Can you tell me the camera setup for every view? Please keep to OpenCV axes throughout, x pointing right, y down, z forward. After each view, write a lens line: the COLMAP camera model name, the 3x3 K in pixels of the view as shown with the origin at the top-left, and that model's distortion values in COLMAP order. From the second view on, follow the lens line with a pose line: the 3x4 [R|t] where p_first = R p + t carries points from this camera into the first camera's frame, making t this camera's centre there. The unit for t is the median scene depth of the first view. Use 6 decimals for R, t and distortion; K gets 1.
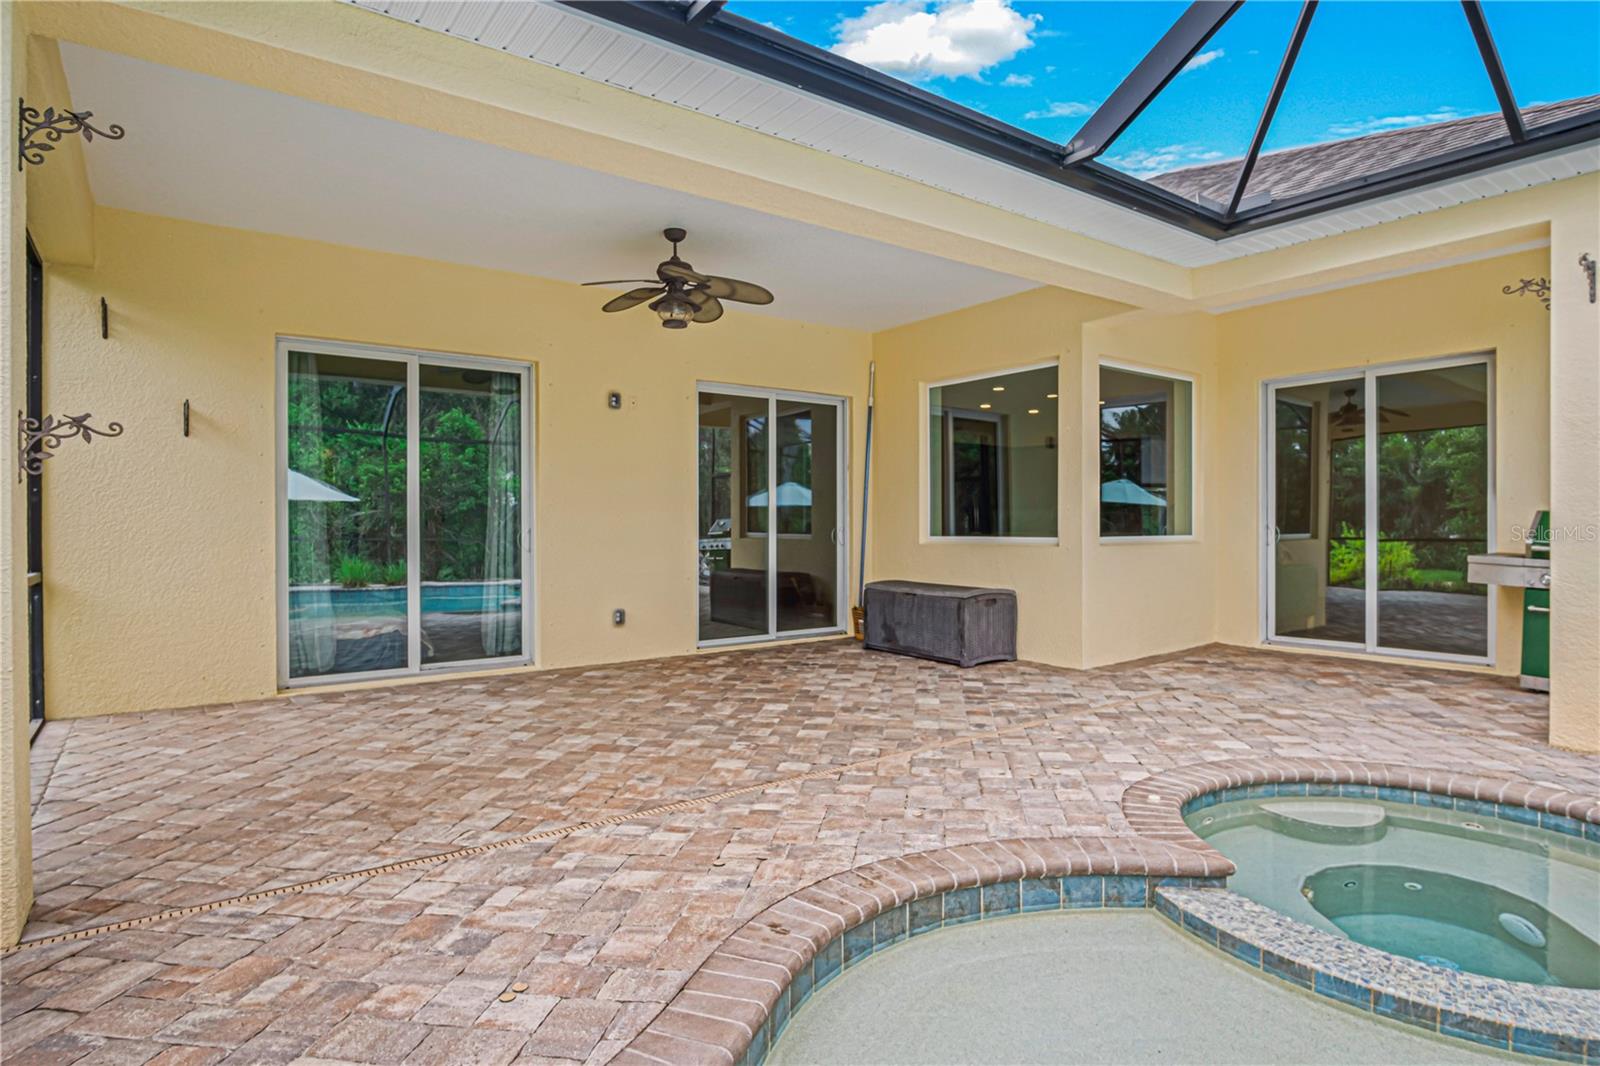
lens RADIAL K [[879.0, 0, 804.8], [0, 879.0, 533.8], [0, 0, 1]] dist [-0.025032, 0.003348]
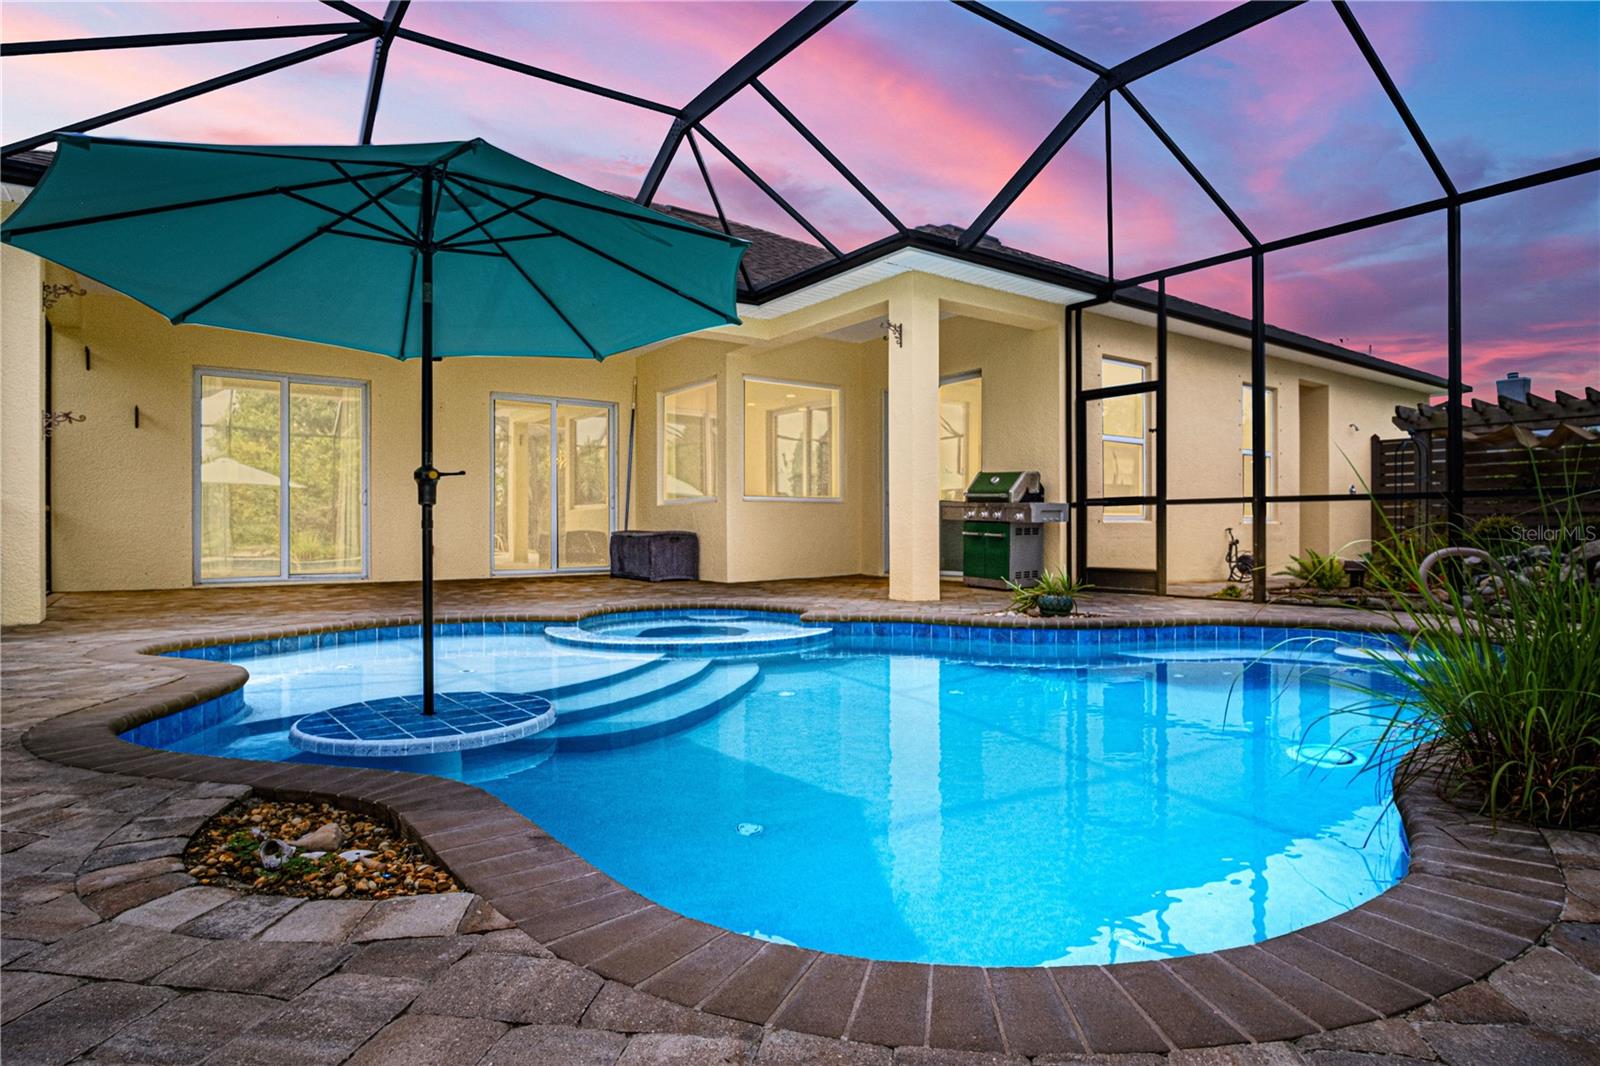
lens RADIAL K [[879.0, 0, 790.8], [0, 879.0, 536.1], [0, 0, 1]] dist [-0.025032, 0.003348]
pose [[0.999888, 0.000257, -0.014992, 0.595261], [-0.000308, 0.999994, -0.003381, 0.105830], [0.014991, 0.003385, 0.999882, -0.676243]]
